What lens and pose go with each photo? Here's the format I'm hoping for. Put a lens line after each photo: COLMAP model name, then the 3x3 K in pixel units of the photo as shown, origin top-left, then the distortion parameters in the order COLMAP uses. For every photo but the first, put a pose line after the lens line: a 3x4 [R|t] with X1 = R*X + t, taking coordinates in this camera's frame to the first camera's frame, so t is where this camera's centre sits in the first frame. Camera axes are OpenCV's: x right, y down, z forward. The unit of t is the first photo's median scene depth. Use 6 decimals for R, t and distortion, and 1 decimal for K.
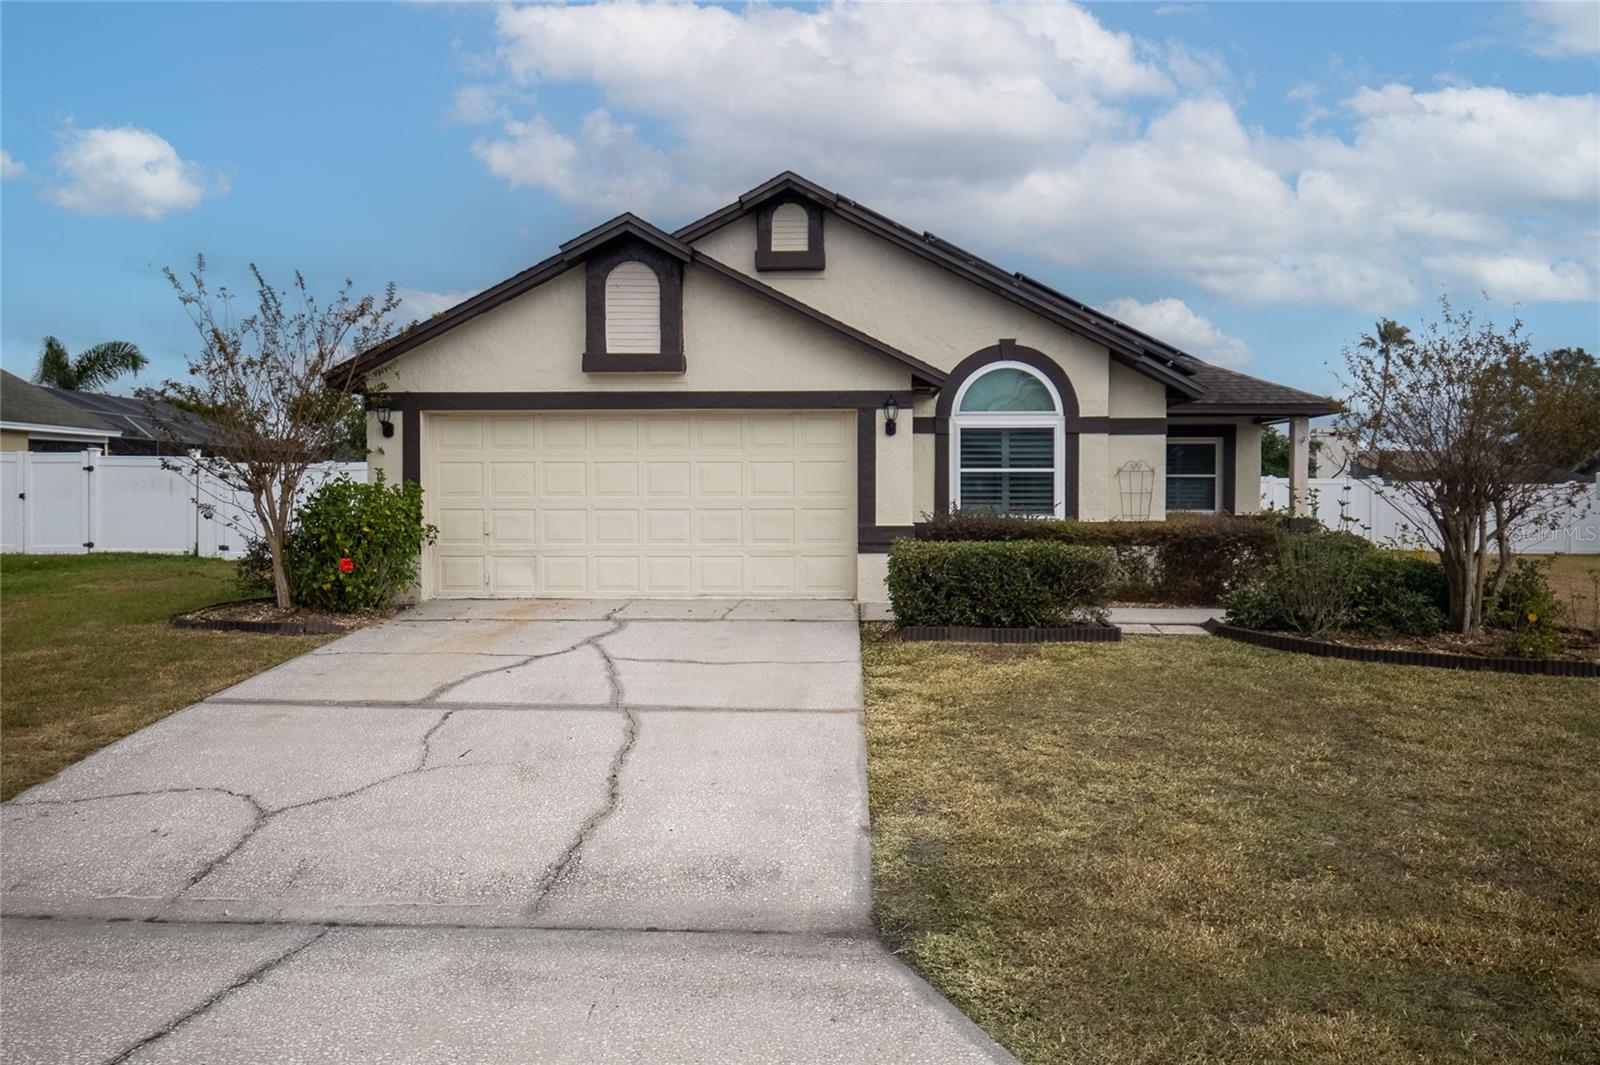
lens RADIAL K [[1149.9, 0, 800.0], [0, 1149.9, 535.5], [0, 0, 1]] dist [-0.005757, -0.000420]
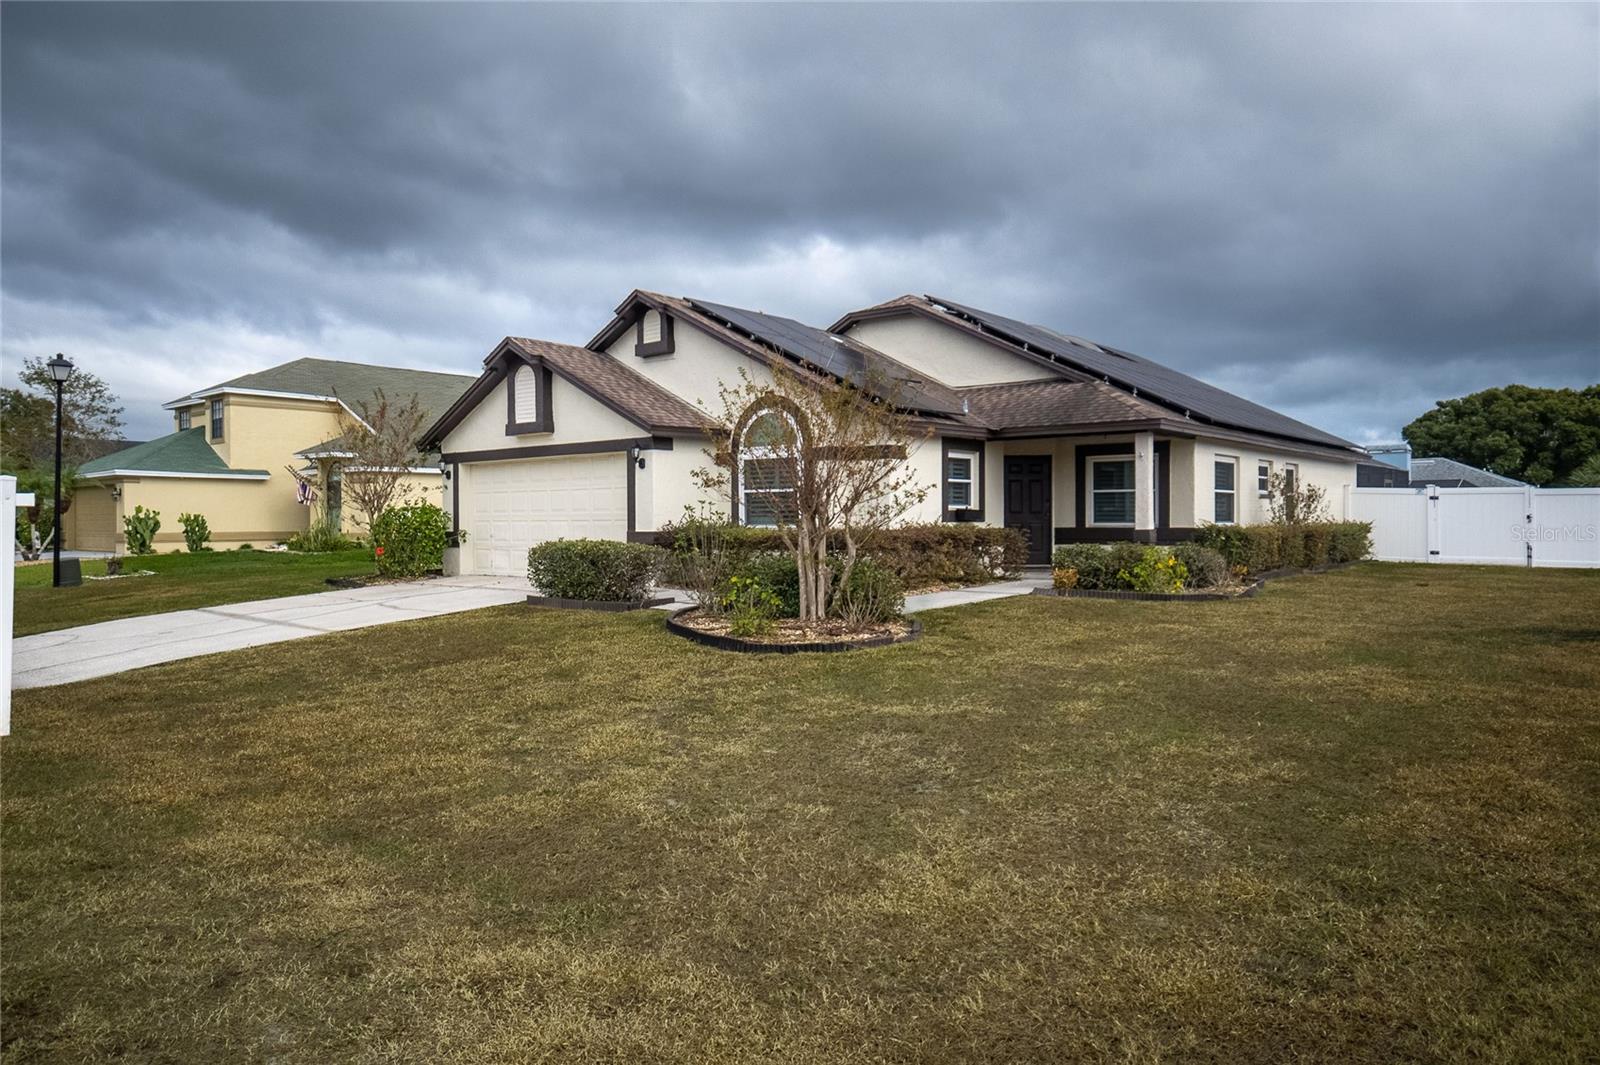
lens RADIAL K [[993.1, 0, 799.8], [0, 993.1, 523.3], [0, 0, 1]] dist [0.001418, 0.000211]
pose [[0.801806, -0.000623, -0.597585, 0.953903], [-0.012459, 0.999765, -0.017759, 0.000242], [0.597455, 0.021684, 0.801609, 0.122113]]
